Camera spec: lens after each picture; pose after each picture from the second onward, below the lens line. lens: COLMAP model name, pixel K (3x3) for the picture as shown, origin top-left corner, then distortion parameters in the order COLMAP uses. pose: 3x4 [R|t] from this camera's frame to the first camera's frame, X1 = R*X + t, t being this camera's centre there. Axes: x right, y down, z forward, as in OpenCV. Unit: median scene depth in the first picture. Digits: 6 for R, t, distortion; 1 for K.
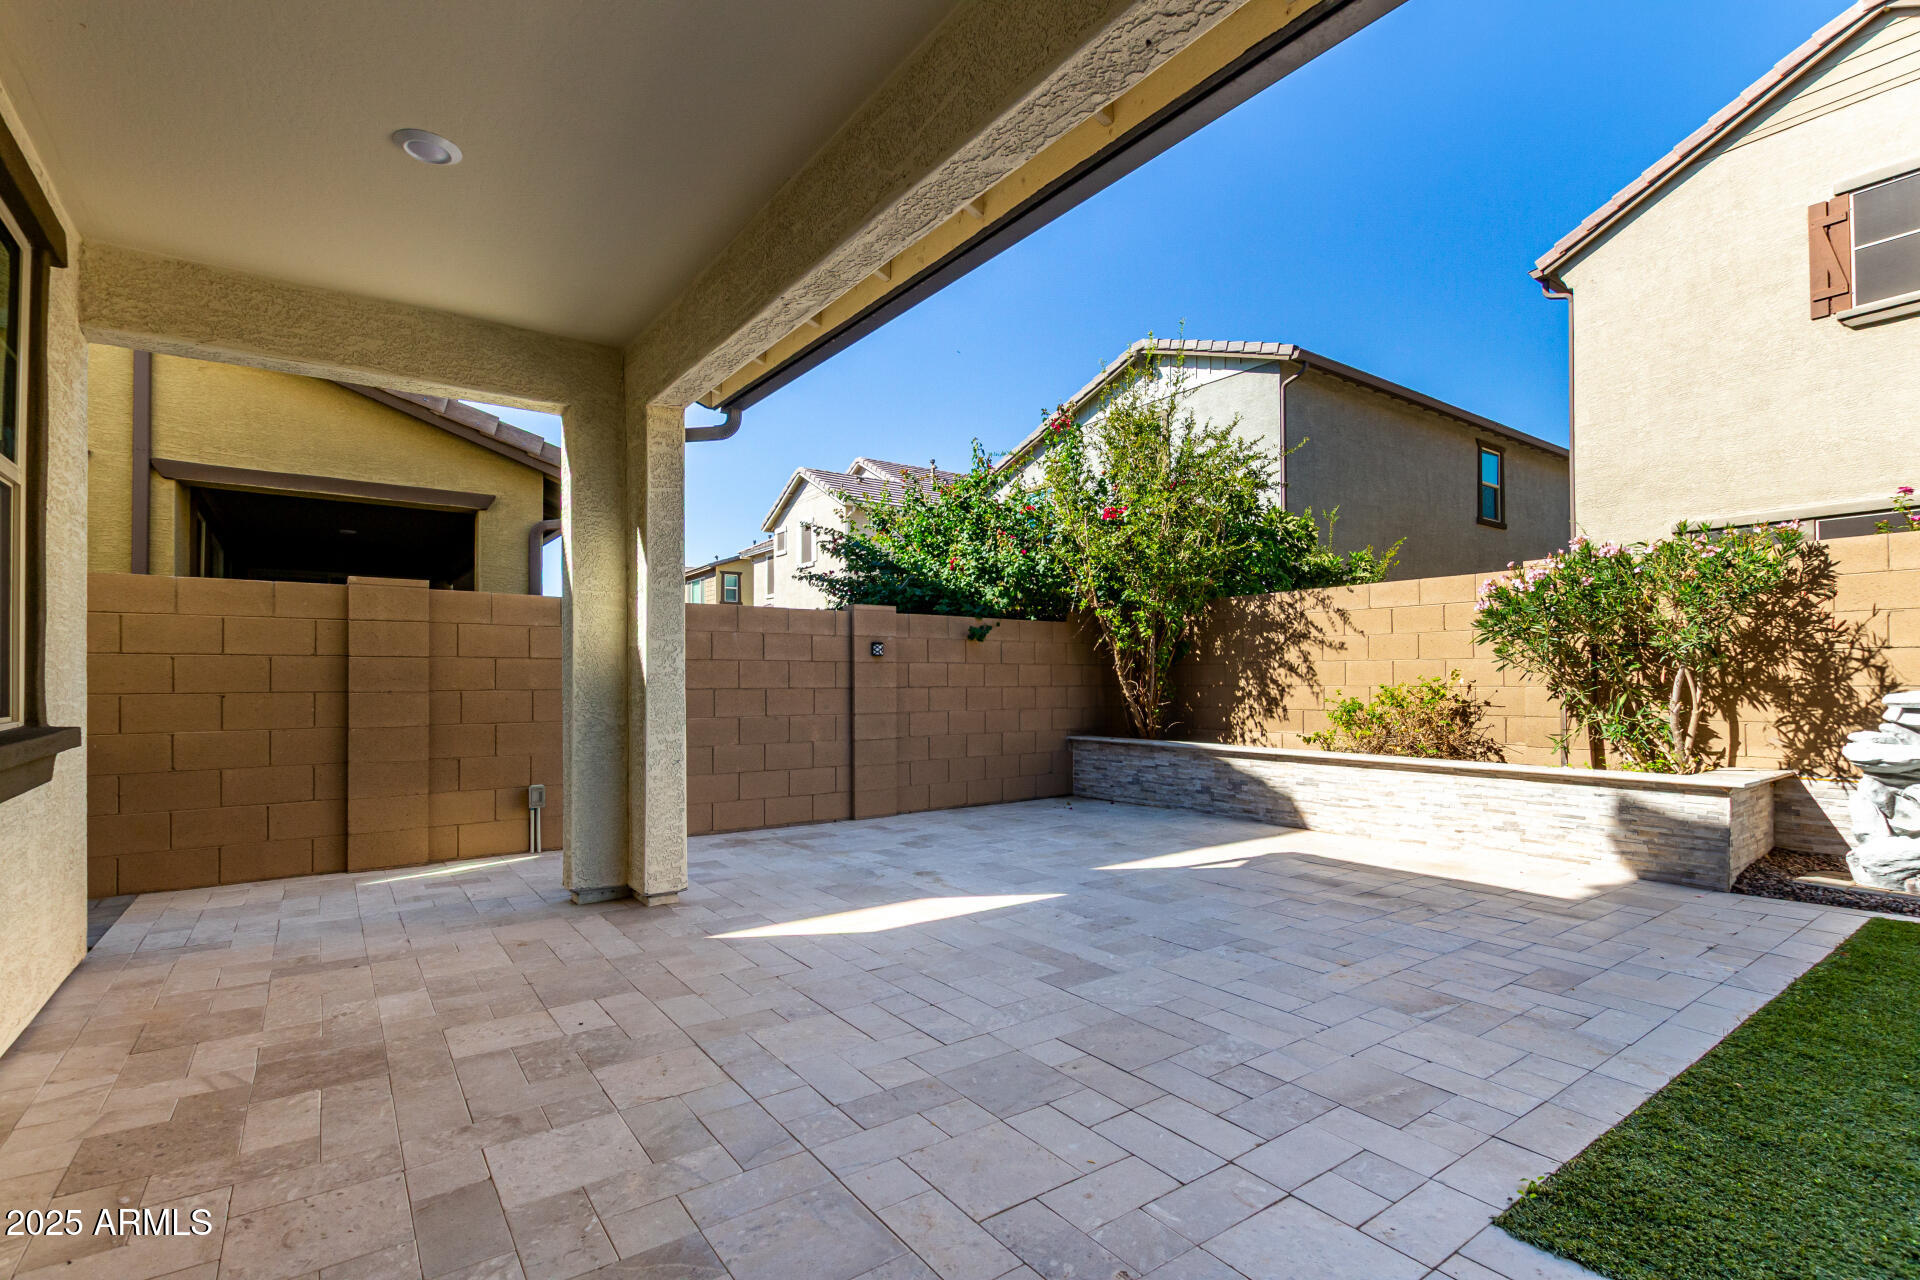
lens RADIAL K [[890.6, 0, 976.7], [0, 890.6, 651.5], [0, 0, 1]] dist [-0.002050, -0.000930]
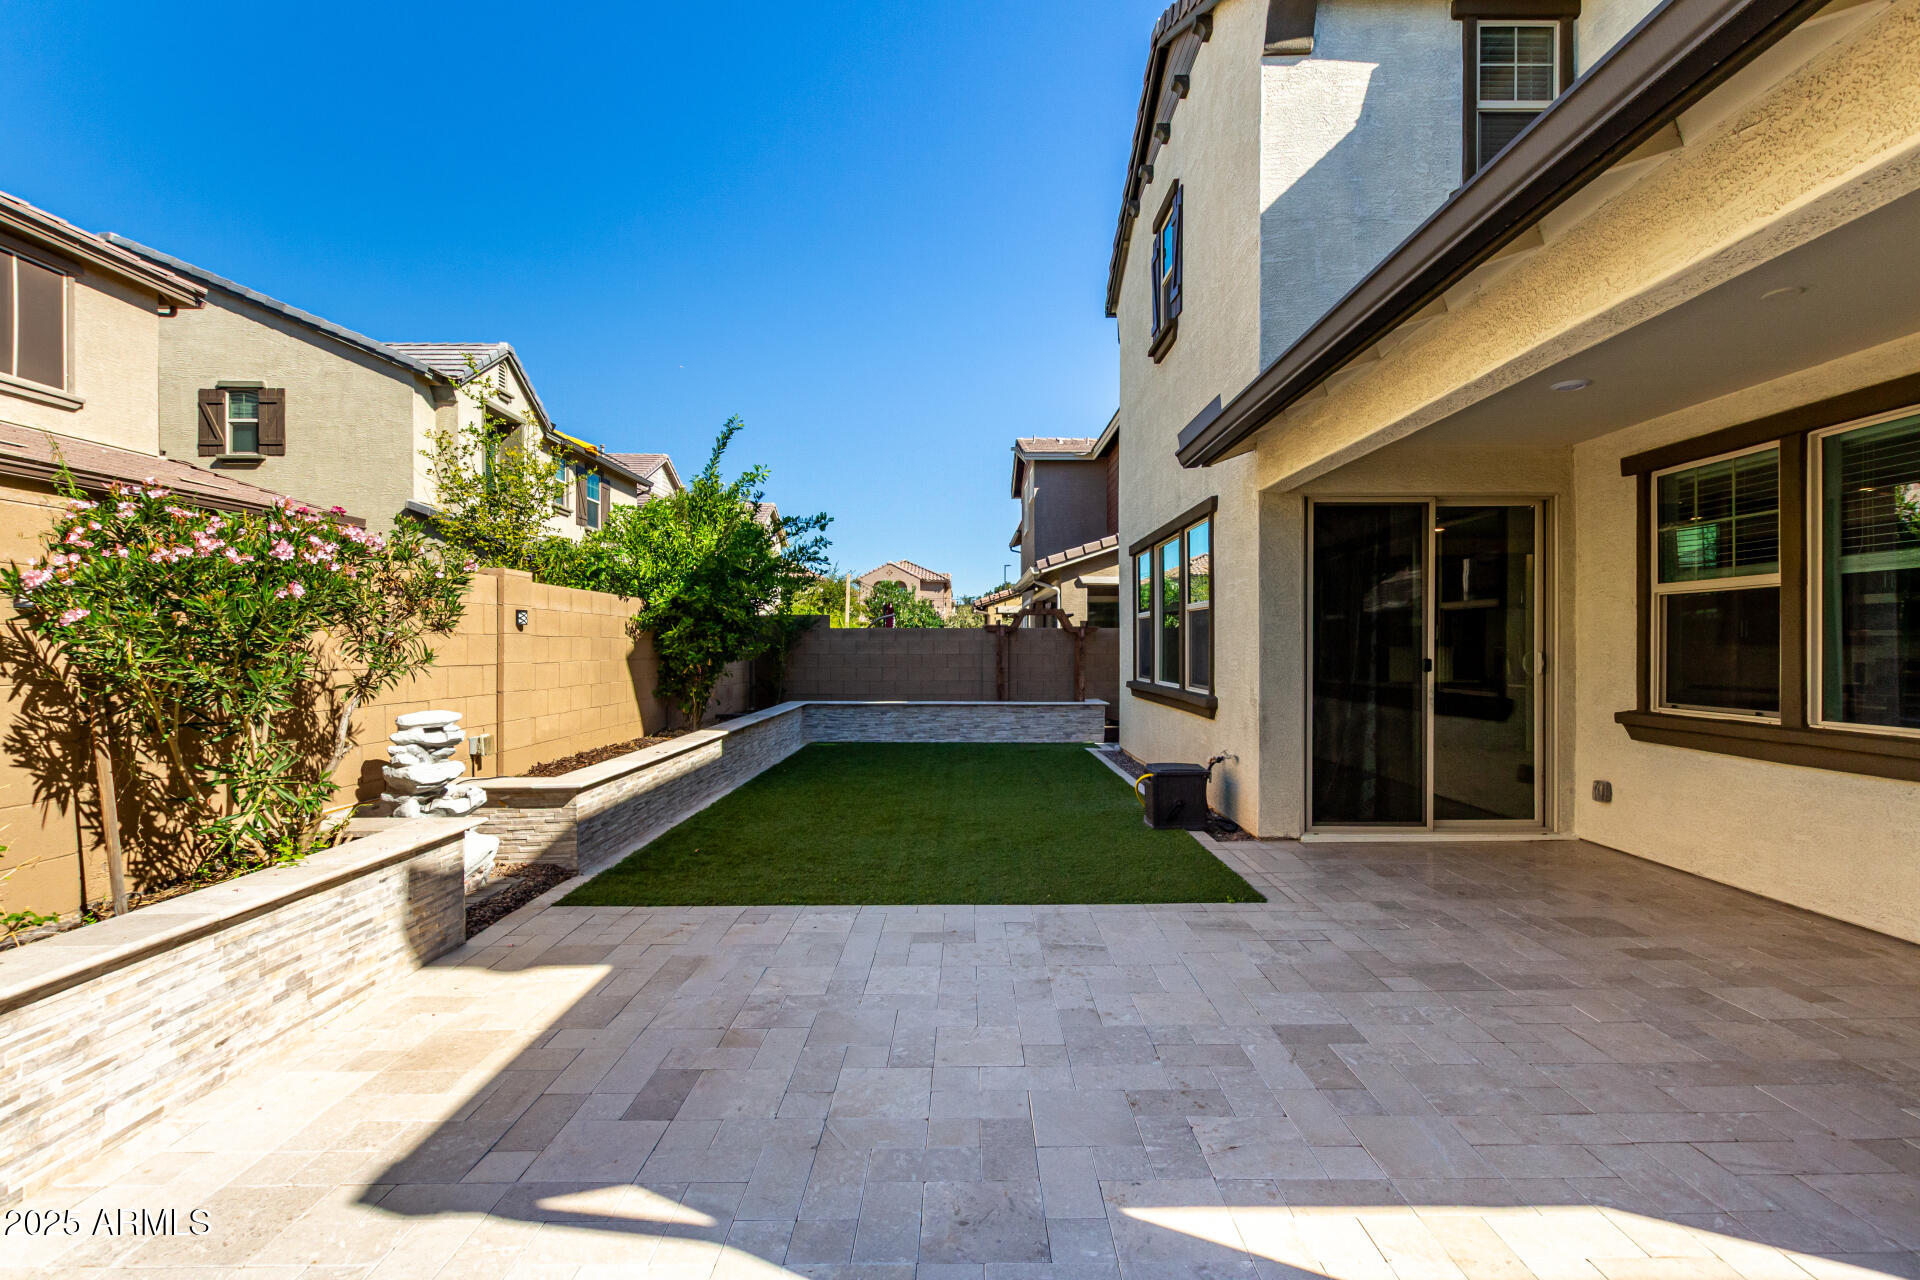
lens RADIAL K [[890.6, 0, 976.7], [0, 890.6, 651.5], [0, 0, 1]] dist [-0.002050, -0.000930]
pose [[-0.811148, 0.004582, 0.584823, -0.132675], [-0.014241, 0.999518, -0.027585, -0.009796], [-0.584668, -0.030704, -0.810692, 1.804331]]
